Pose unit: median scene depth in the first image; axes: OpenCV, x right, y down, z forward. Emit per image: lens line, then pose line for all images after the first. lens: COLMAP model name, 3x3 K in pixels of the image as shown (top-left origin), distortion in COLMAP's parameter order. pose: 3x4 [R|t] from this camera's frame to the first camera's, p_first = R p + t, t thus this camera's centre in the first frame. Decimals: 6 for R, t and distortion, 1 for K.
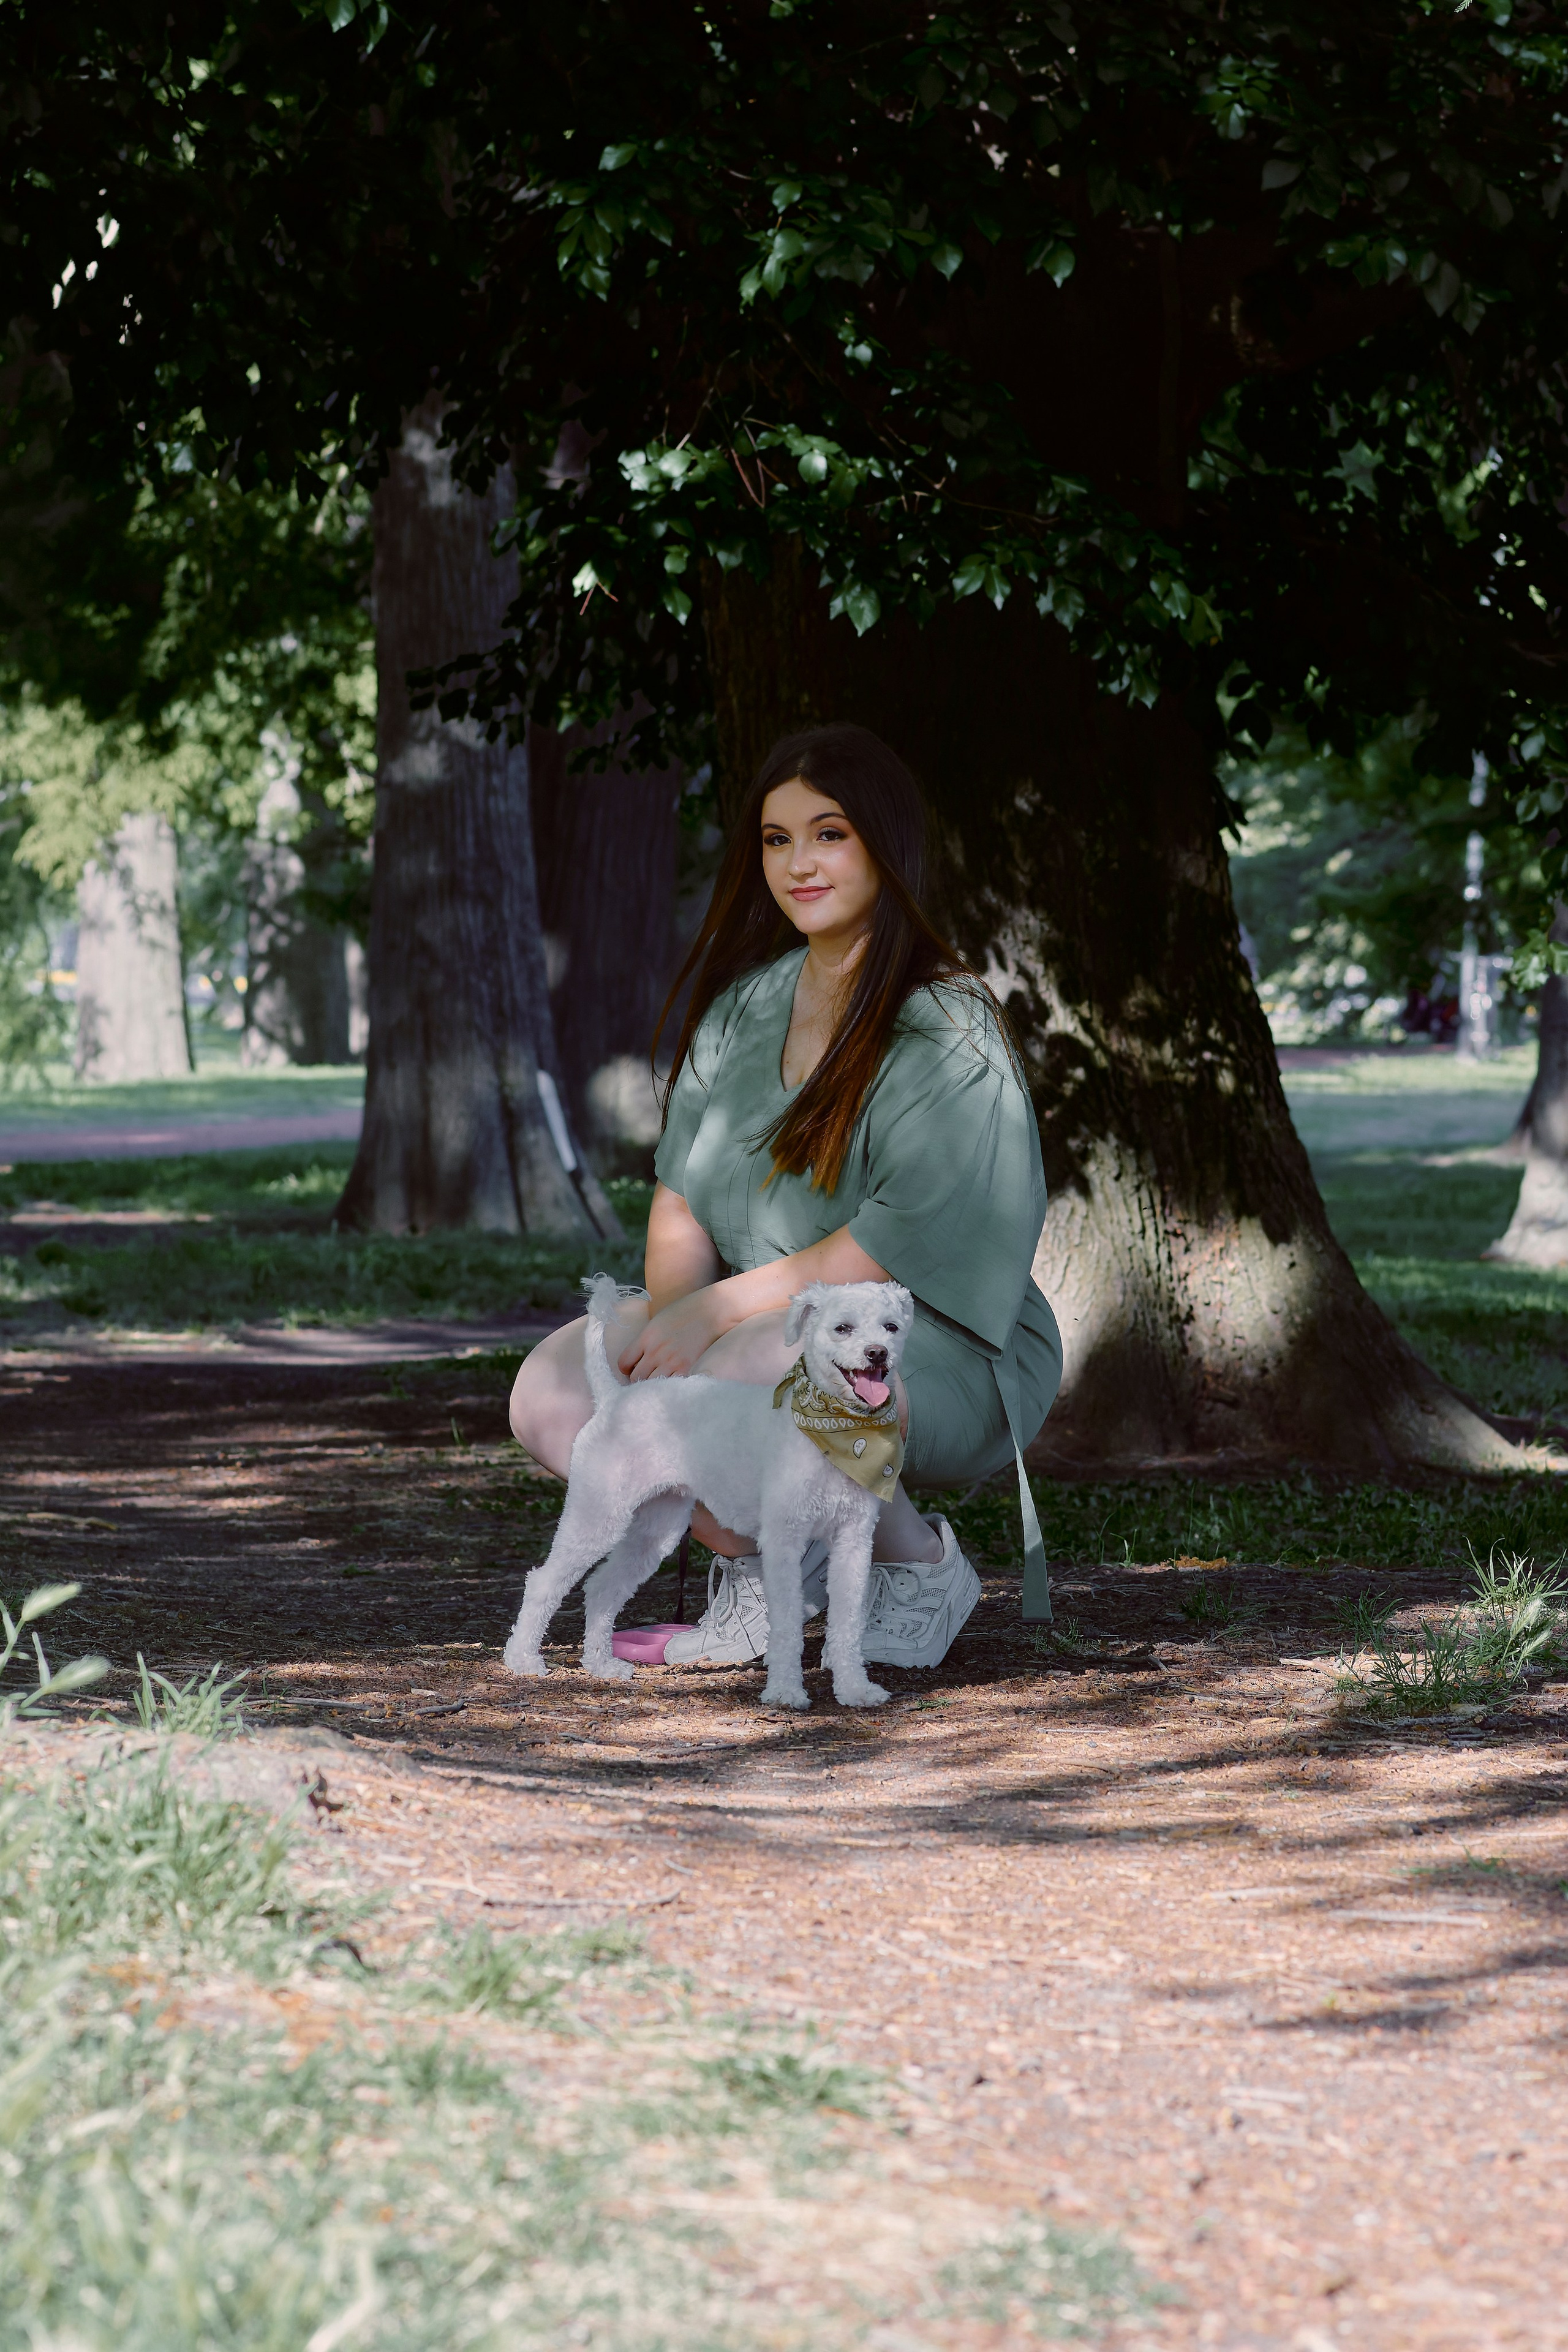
lens RADIAL K [[8323.7, 0, 784.0], [0, 8323.7, 1176.0], [0, 0, 1]] dist [-0.096214, -0.000329]
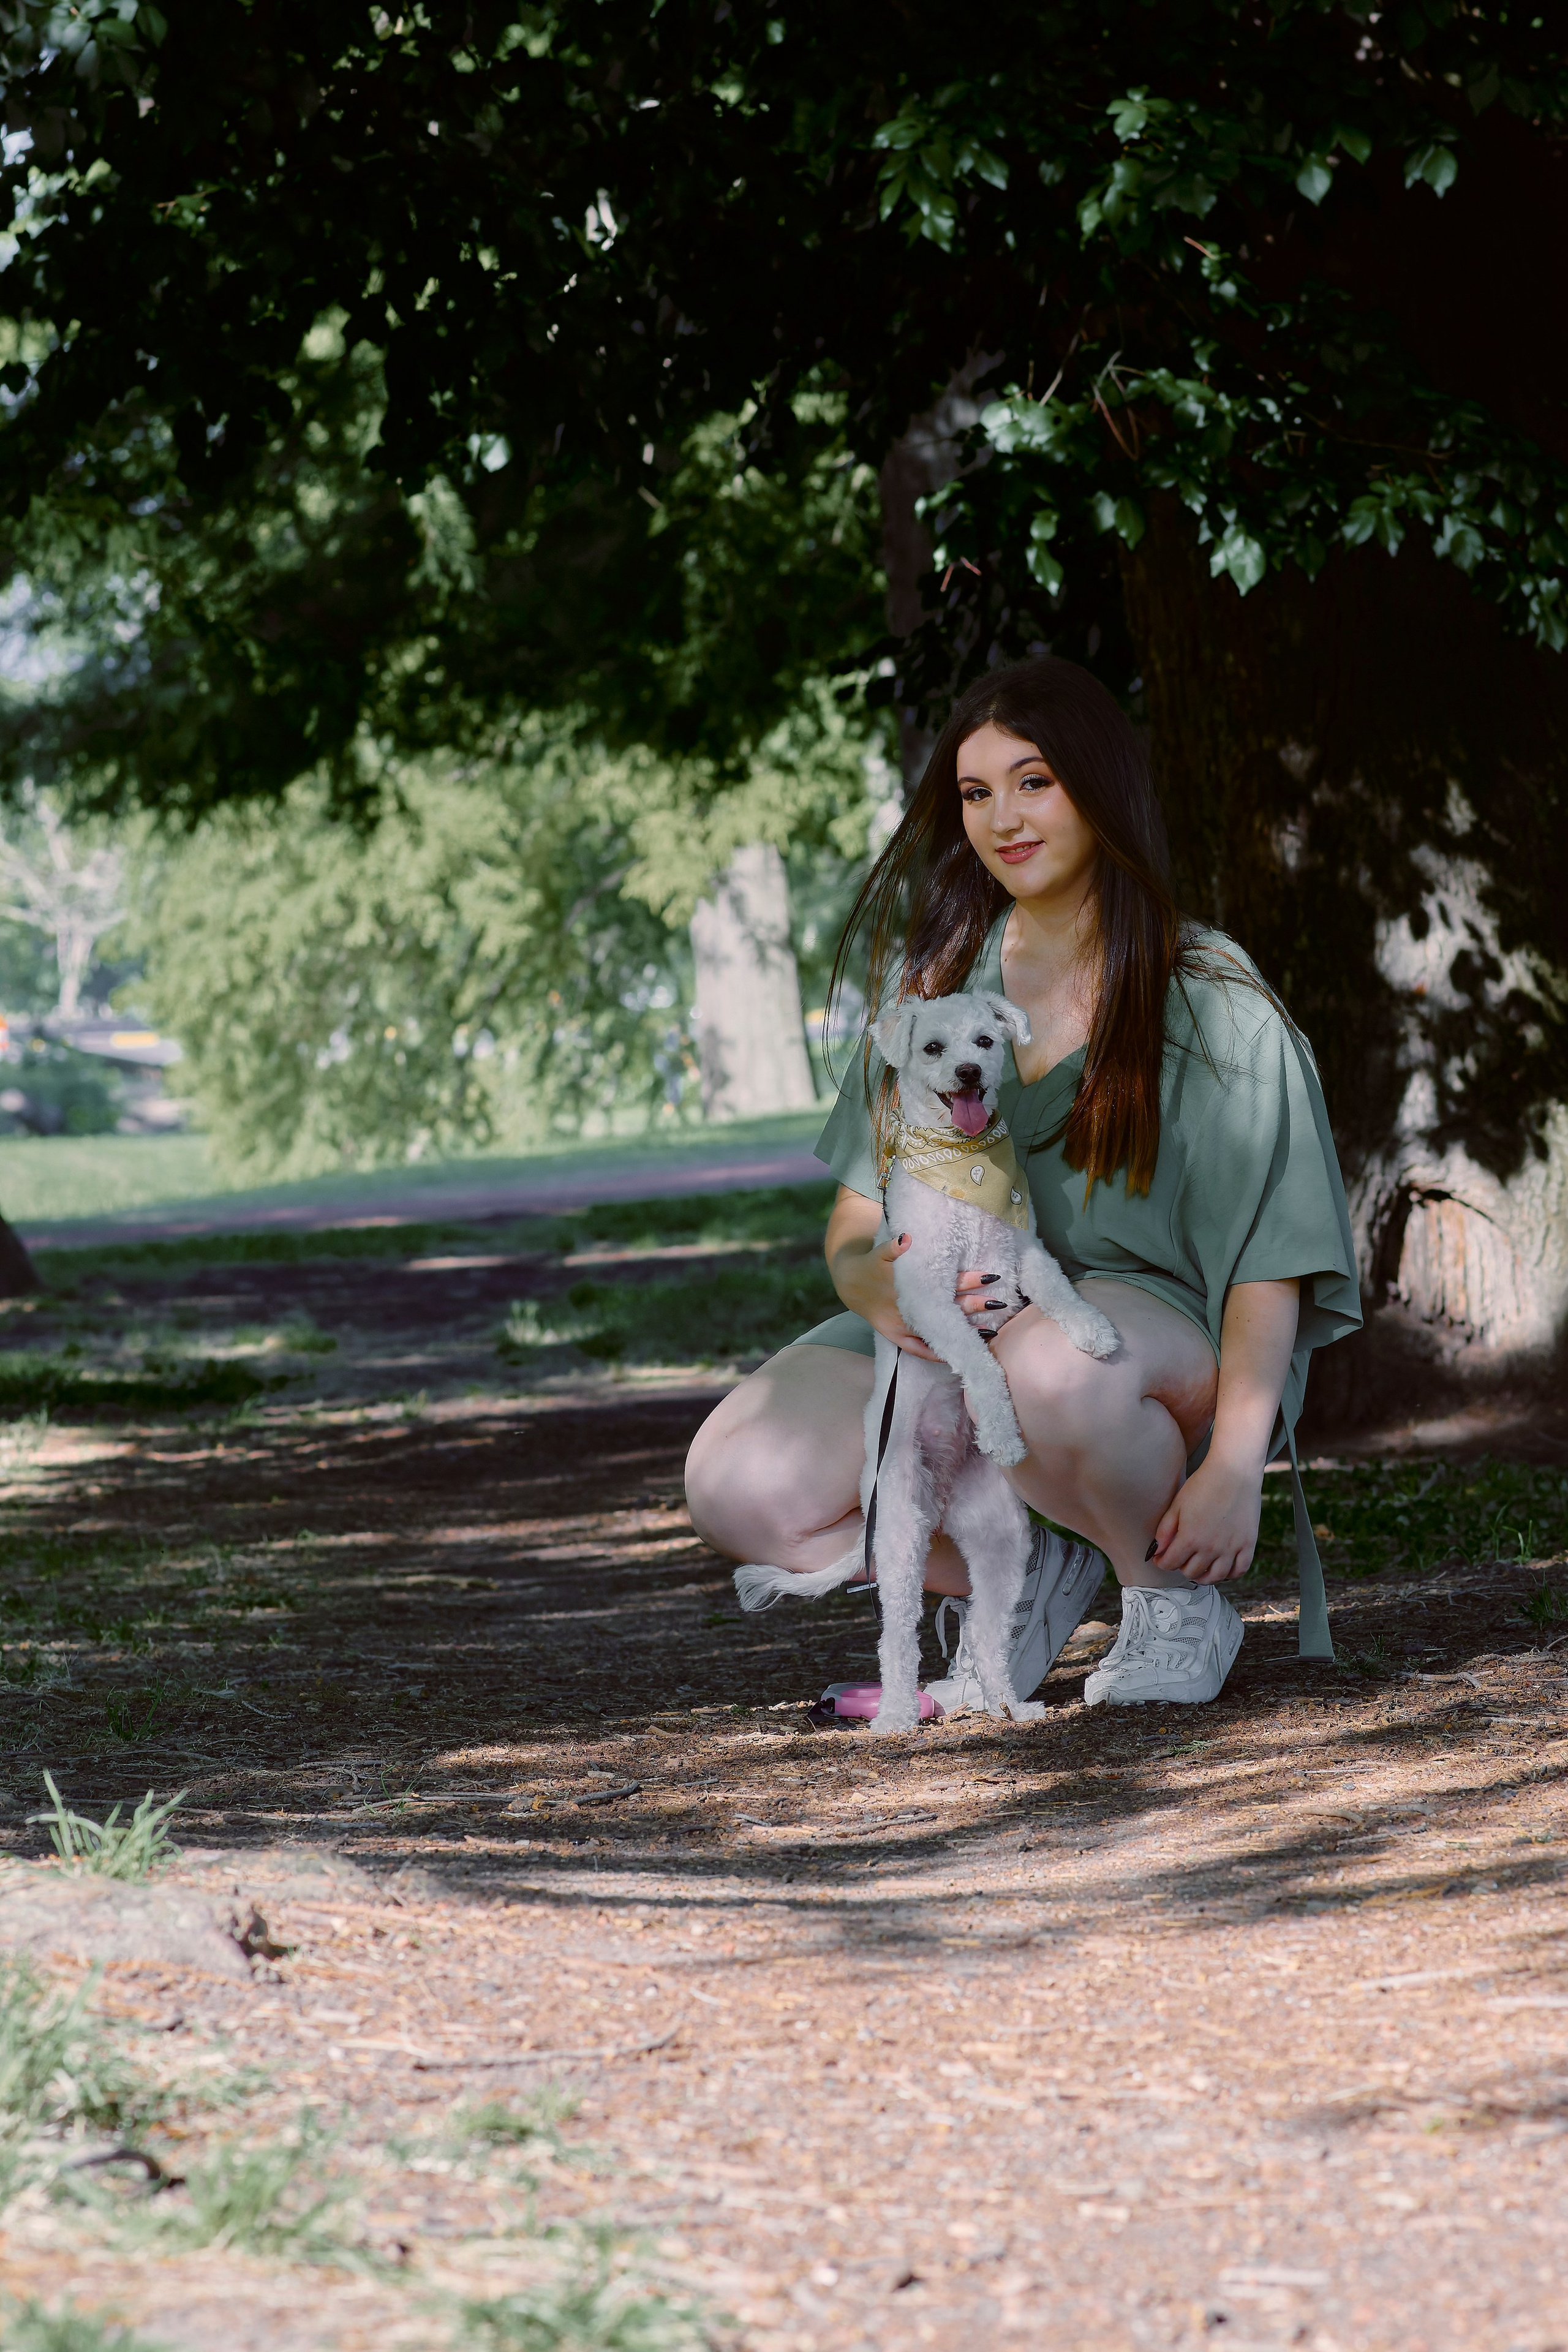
lens RADIAL K [[8226.0, 0, 784.0], [0, 8226.0, 1176.0], [0, 0, 1]] dist [-0.116723, 0.728571]
pose [[0.994777, -0.068196, -0.075952, 0.042406], [0.068108, 0.997671, -0.003752, 0.002585], [0.076031, -0.001441, 0.997104, 0.113329]]
